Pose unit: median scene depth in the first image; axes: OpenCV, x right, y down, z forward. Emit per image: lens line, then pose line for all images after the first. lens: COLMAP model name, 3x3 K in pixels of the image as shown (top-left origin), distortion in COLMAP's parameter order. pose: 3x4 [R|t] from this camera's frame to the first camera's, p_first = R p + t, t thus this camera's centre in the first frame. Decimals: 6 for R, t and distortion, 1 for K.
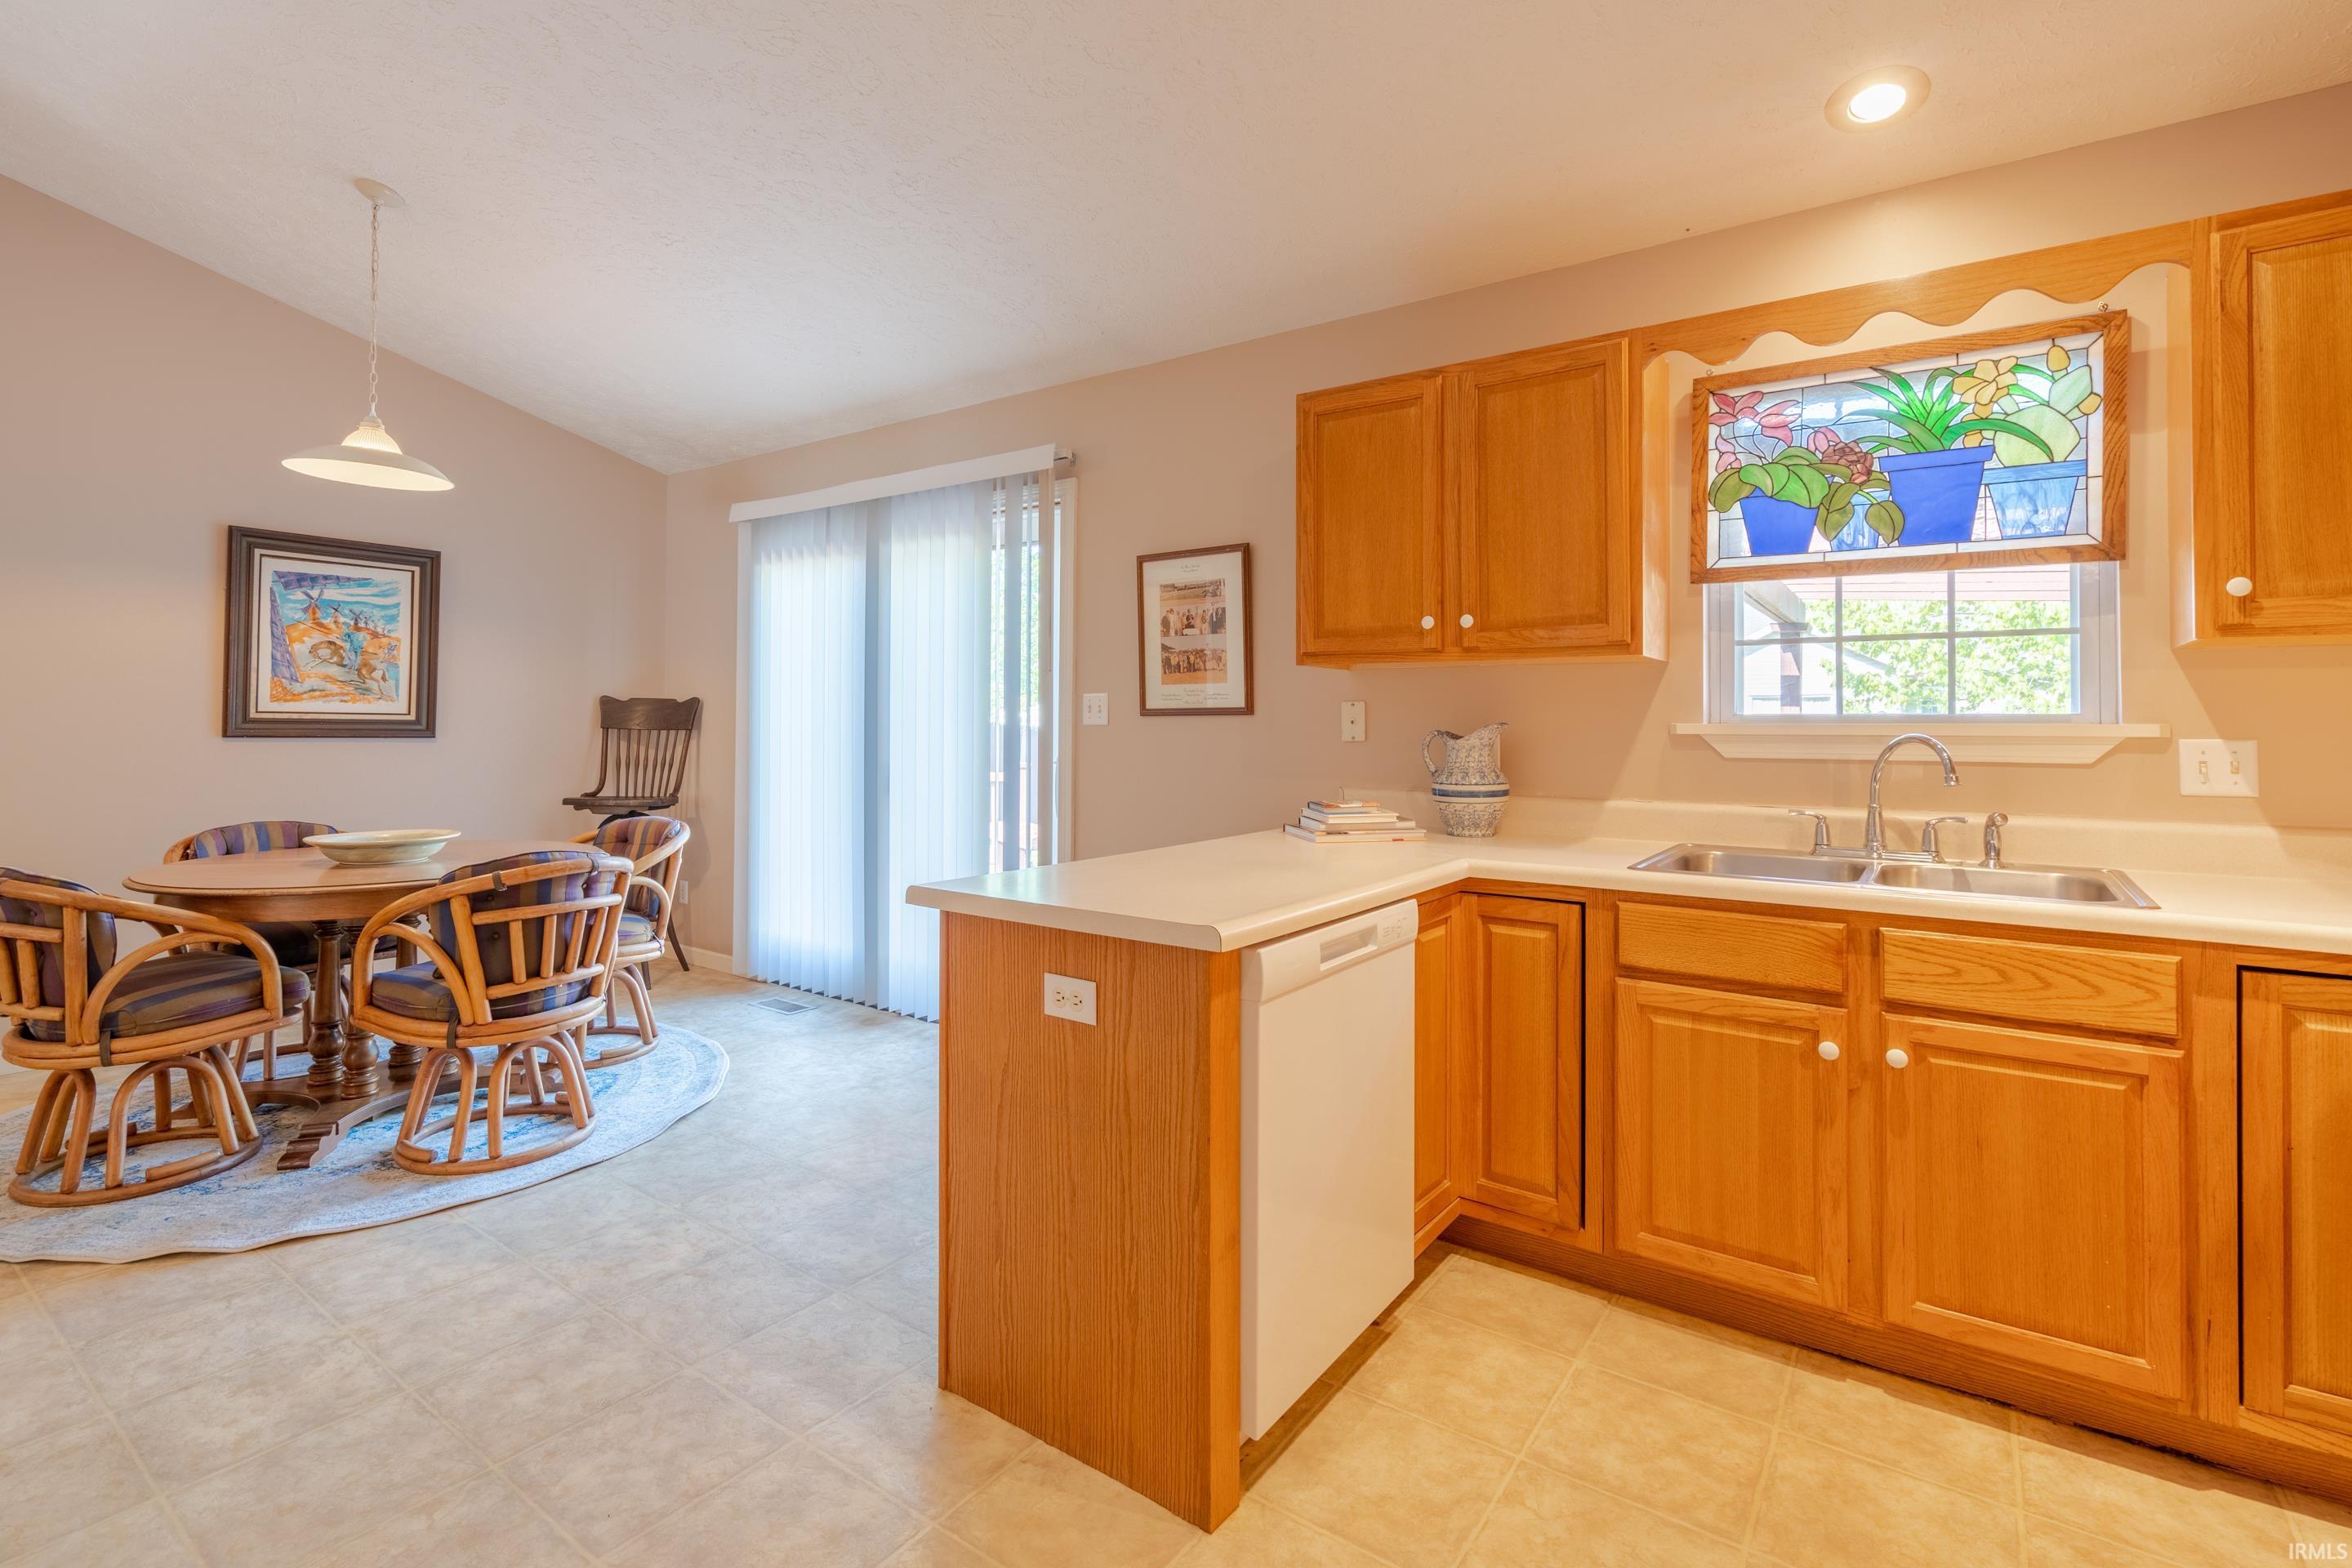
lens RADIAL K [[1076.6, 0, 1164.3], [0, 1076.6, 707.4], [0, 0, 1]] dist [-0.003724, 0.001678]
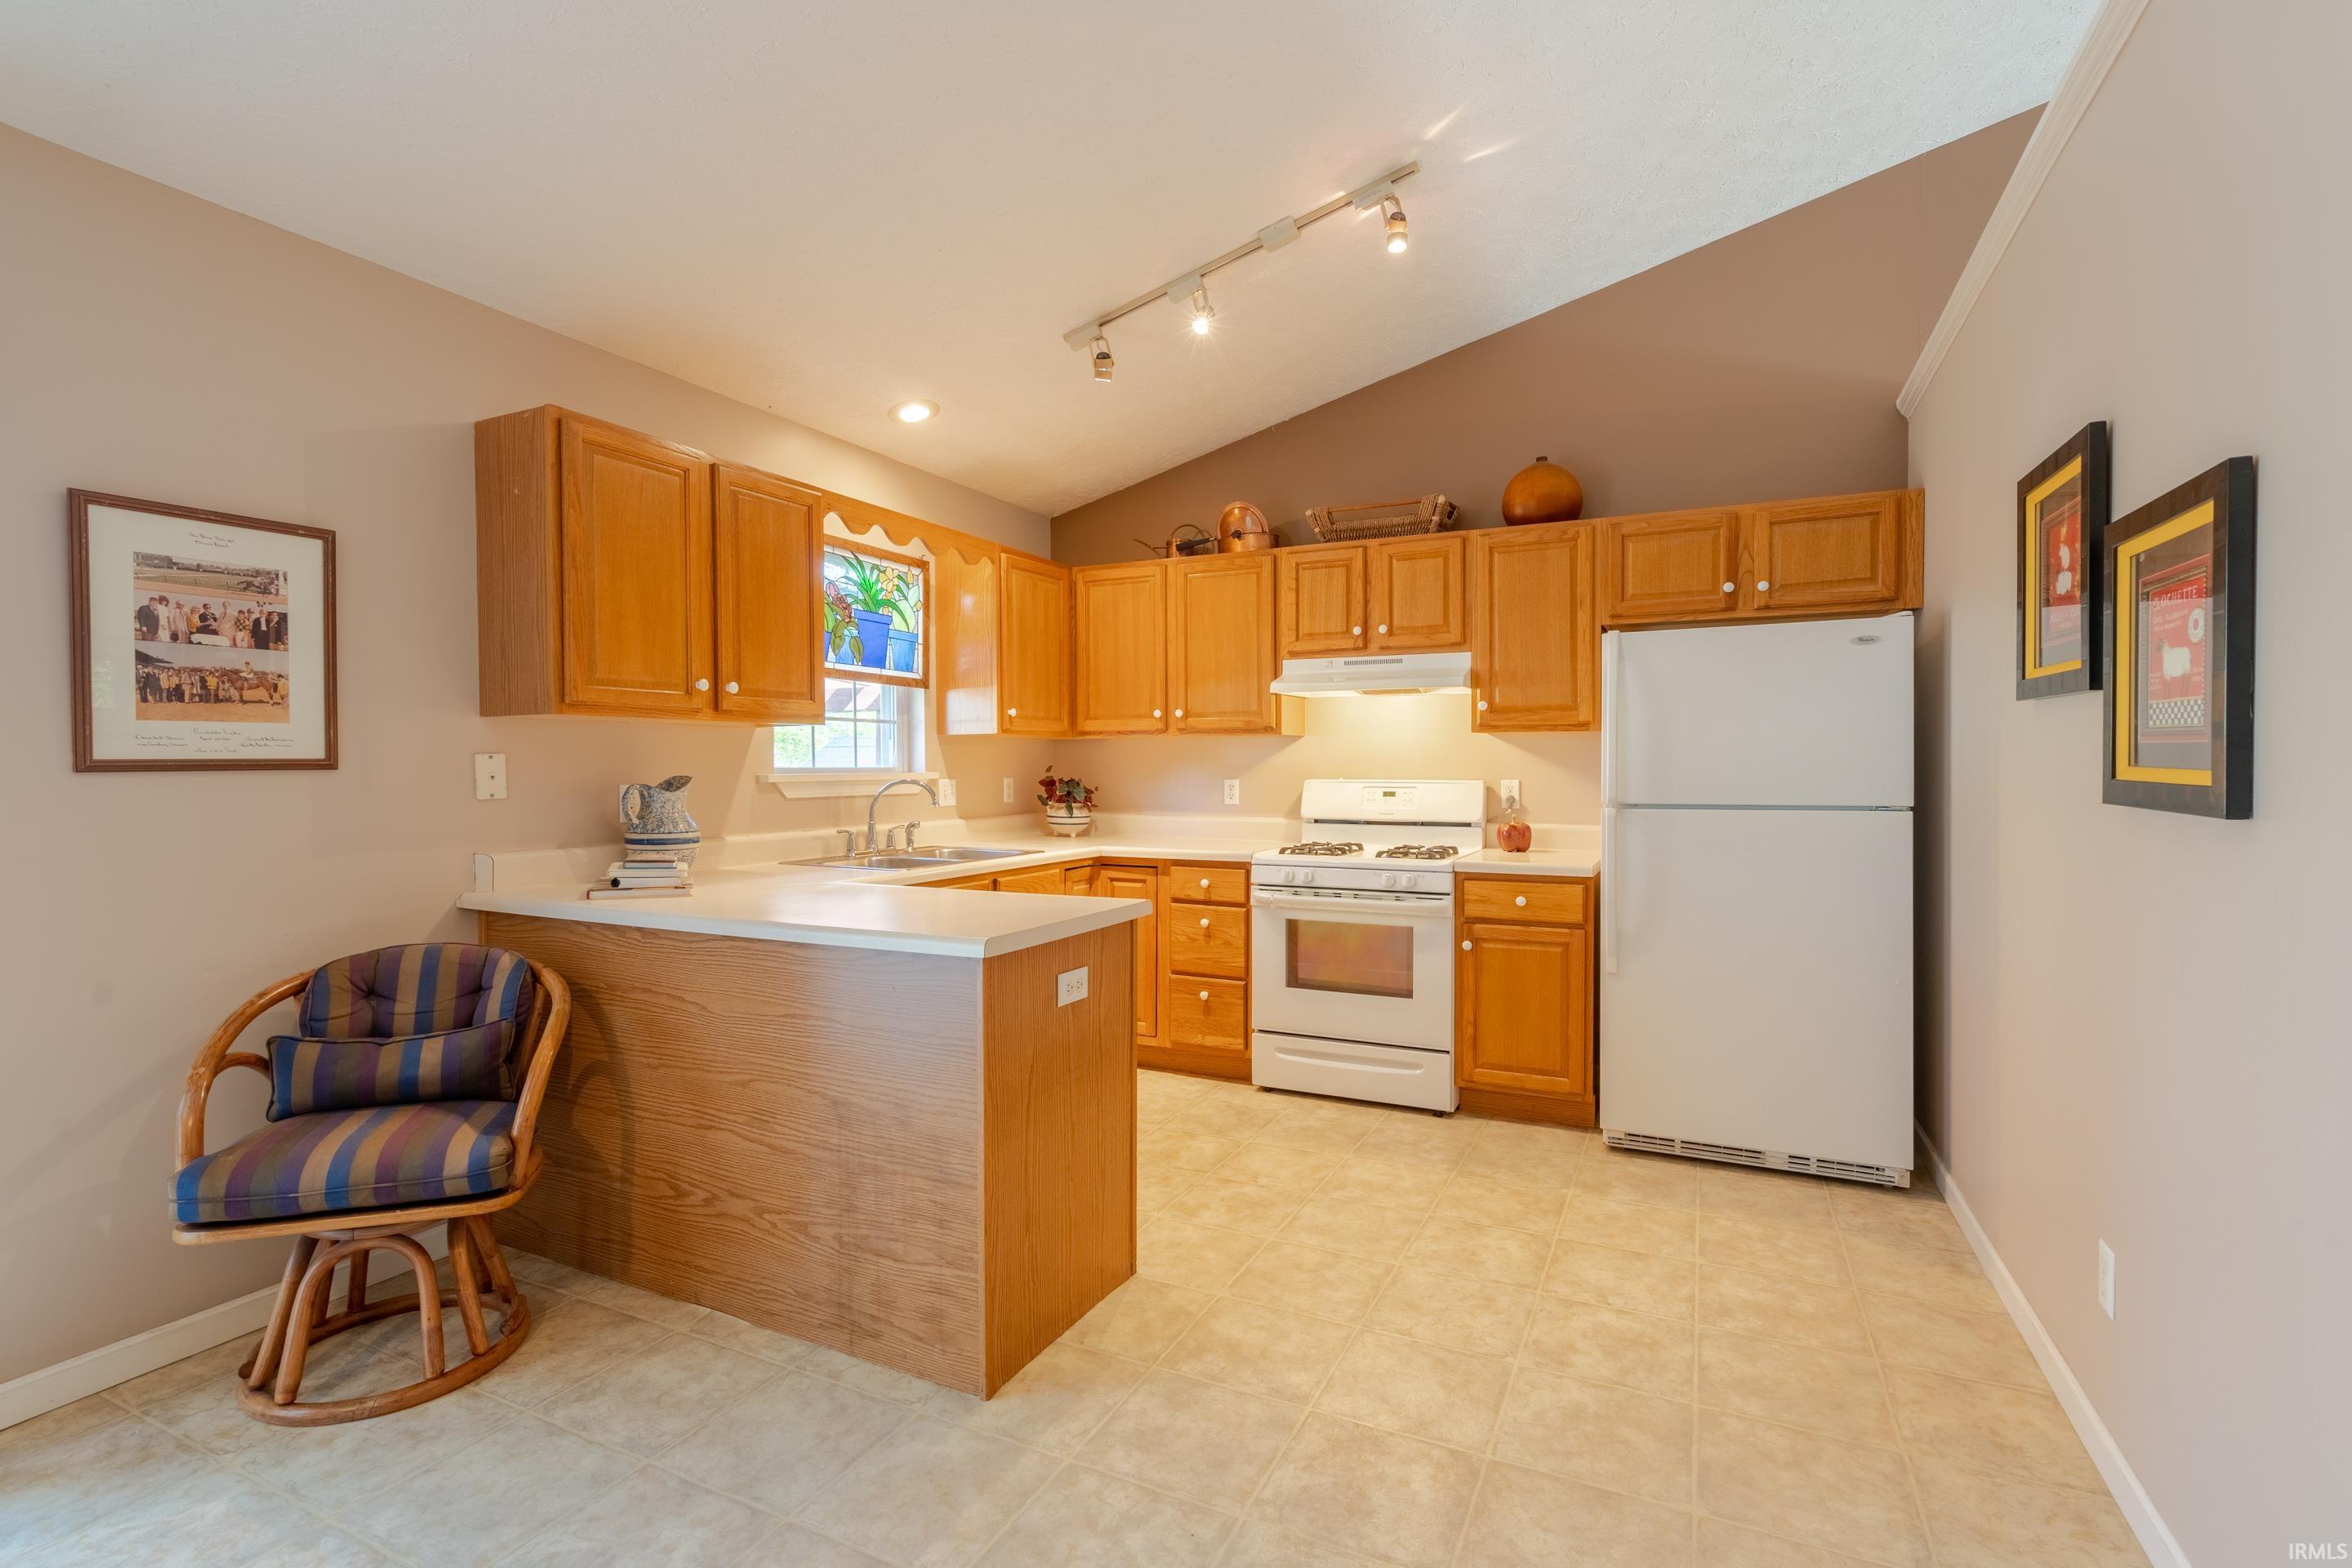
lens RADIAL K [[1076.6, 0, 1188.1], [0, 1076.6, 778.8], [0, 0, 1]] dist [-0.003724, 0.001678]
pose [[-0.179689, -0.015266, 0.983605, -1.117162], [-0.010459, 0.999853, 0.013607, -0.004196], [-0.983668, -0.007843, -0.179822, 0.867792]]
